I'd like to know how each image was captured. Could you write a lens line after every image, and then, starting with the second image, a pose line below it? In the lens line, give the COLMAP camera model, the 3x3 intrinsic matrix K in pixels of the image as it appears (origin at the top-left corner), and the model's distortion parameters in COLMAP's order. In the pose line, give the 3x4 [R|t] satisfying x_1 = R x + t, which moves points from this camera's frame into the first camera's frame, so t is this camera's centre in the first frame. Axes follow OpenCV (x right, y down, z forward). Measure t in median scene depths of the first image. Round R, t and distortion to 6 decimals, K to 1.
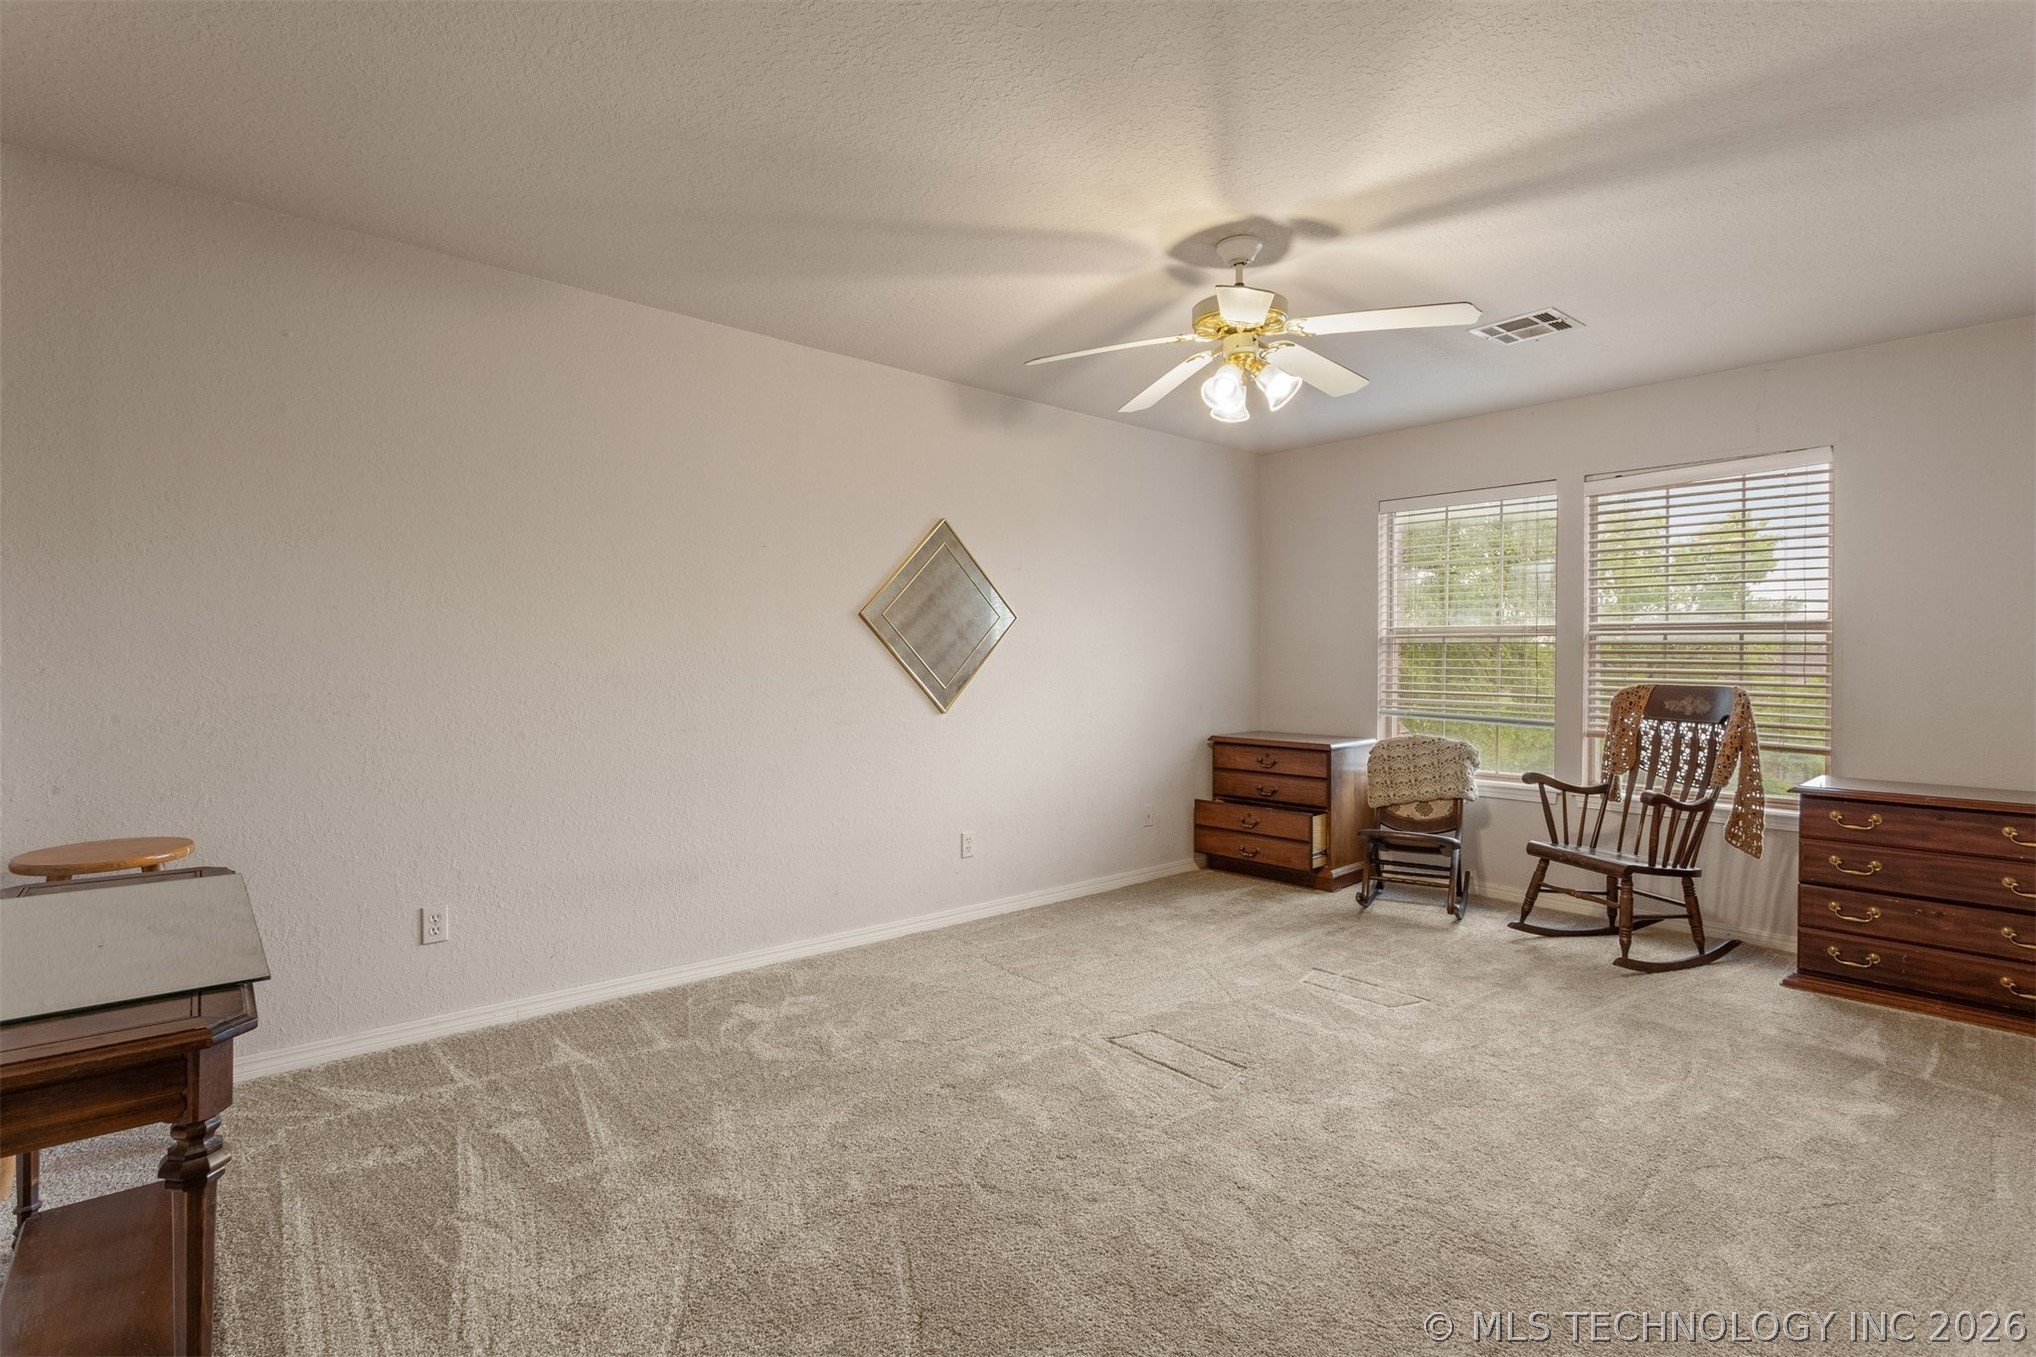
lens RADIAL K [[964.8, 0, 1008.7], [0, 964.8, 665.8], [0, 0, 1]] dist [0.001338, 0.000255]
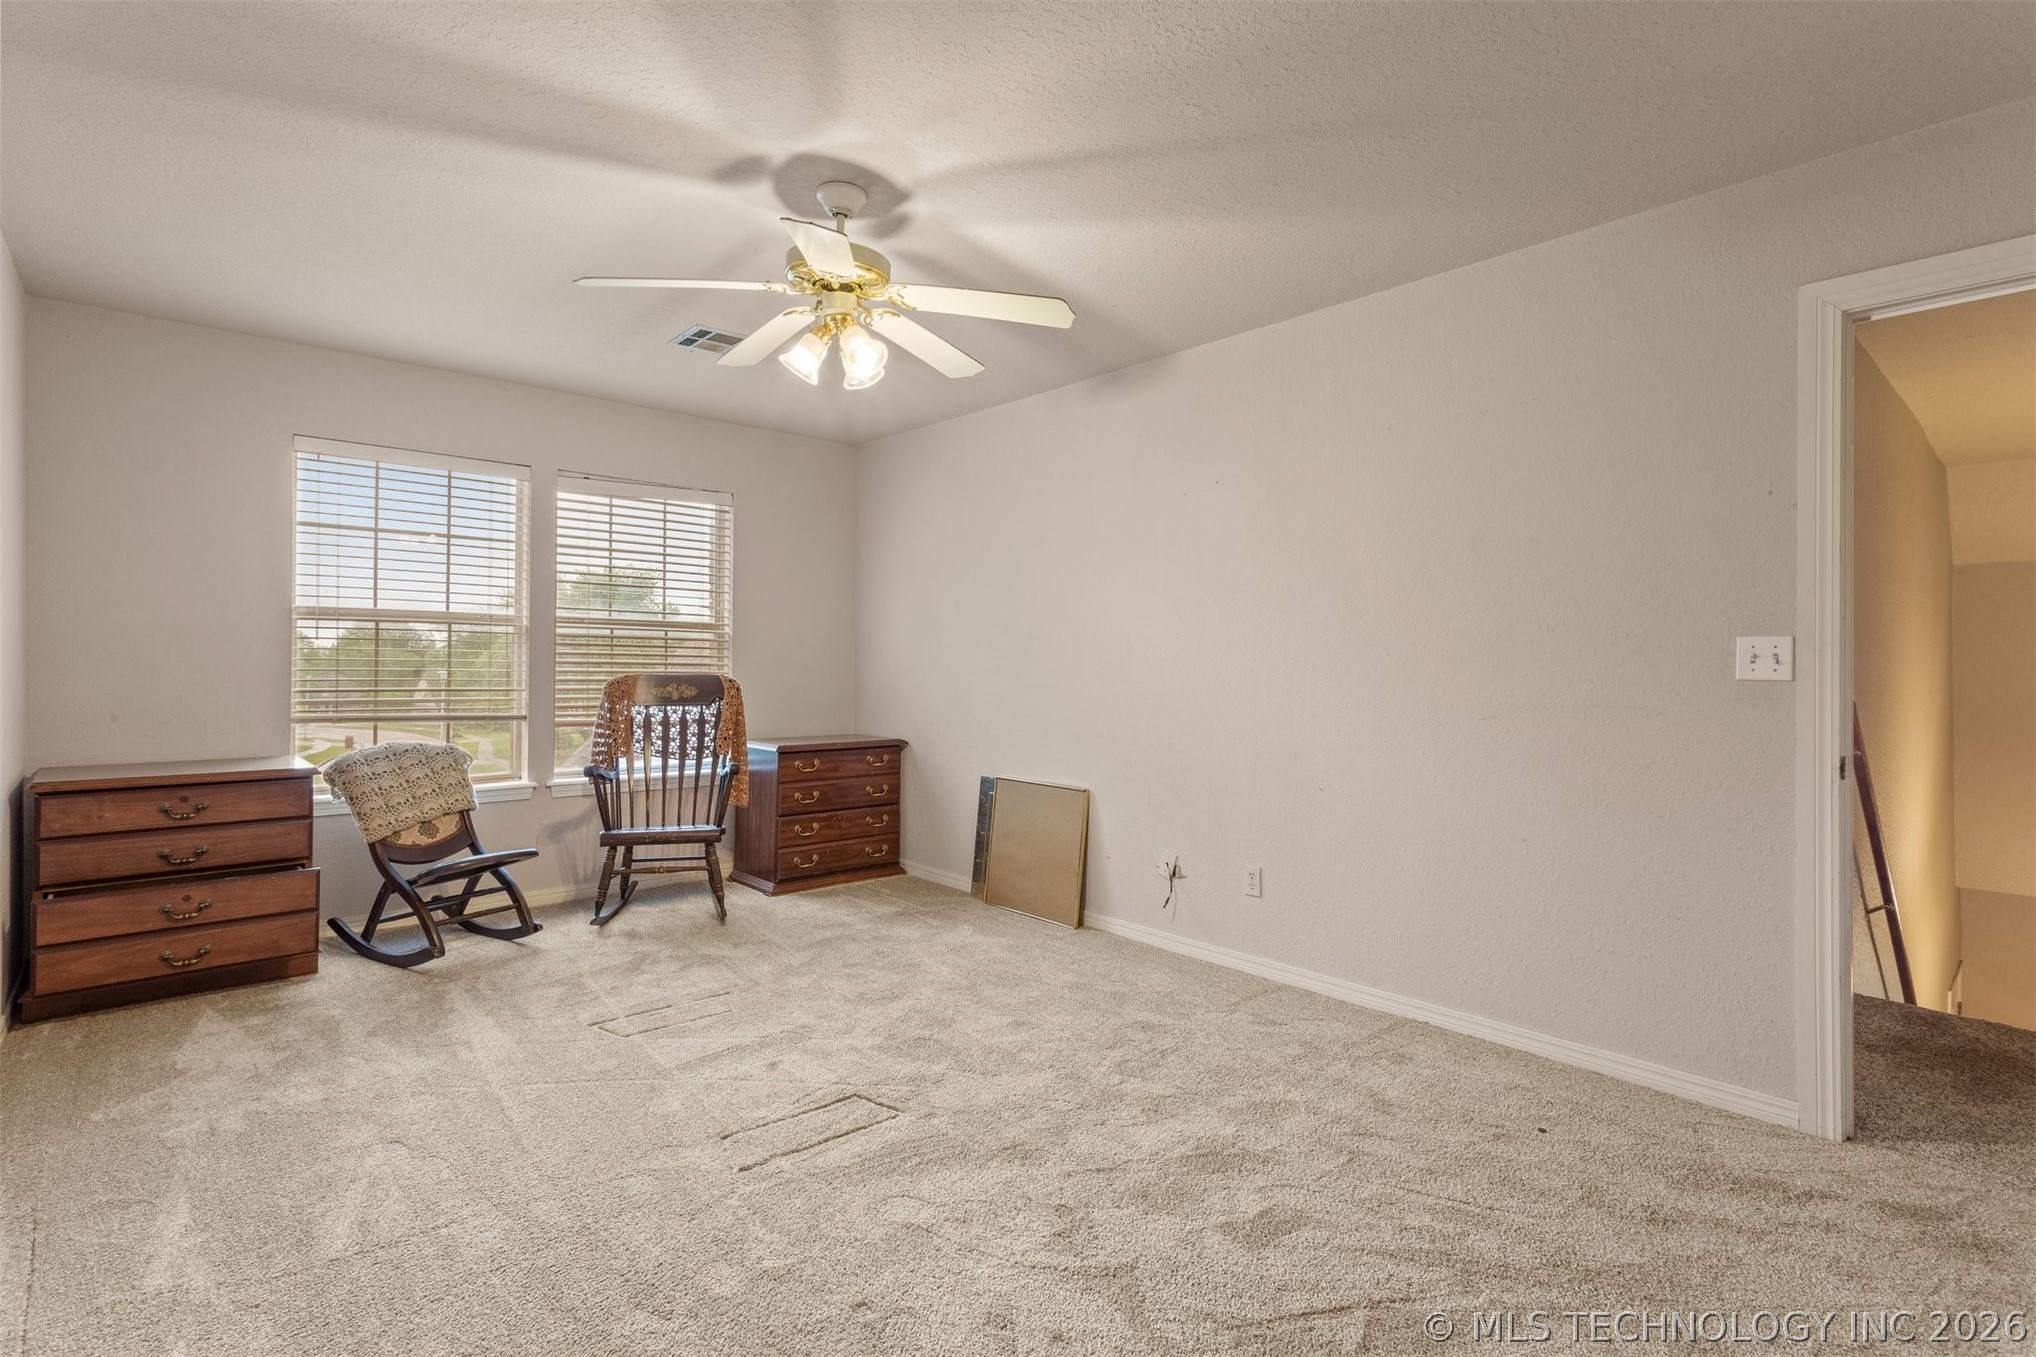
lens RADIAL K [[964.8, 0, 1008.7], [0, 964.8, 665.8], [0, 0, 1]] dist [0.001338, 0.000255]
pose [[-0.009441, -0.010584, 0.999899, -0.448052], [-0.003307, 0.999939, 0.010554, -0.003501], [-0.999950, -0.003207, -0.009476, 0.571135]]
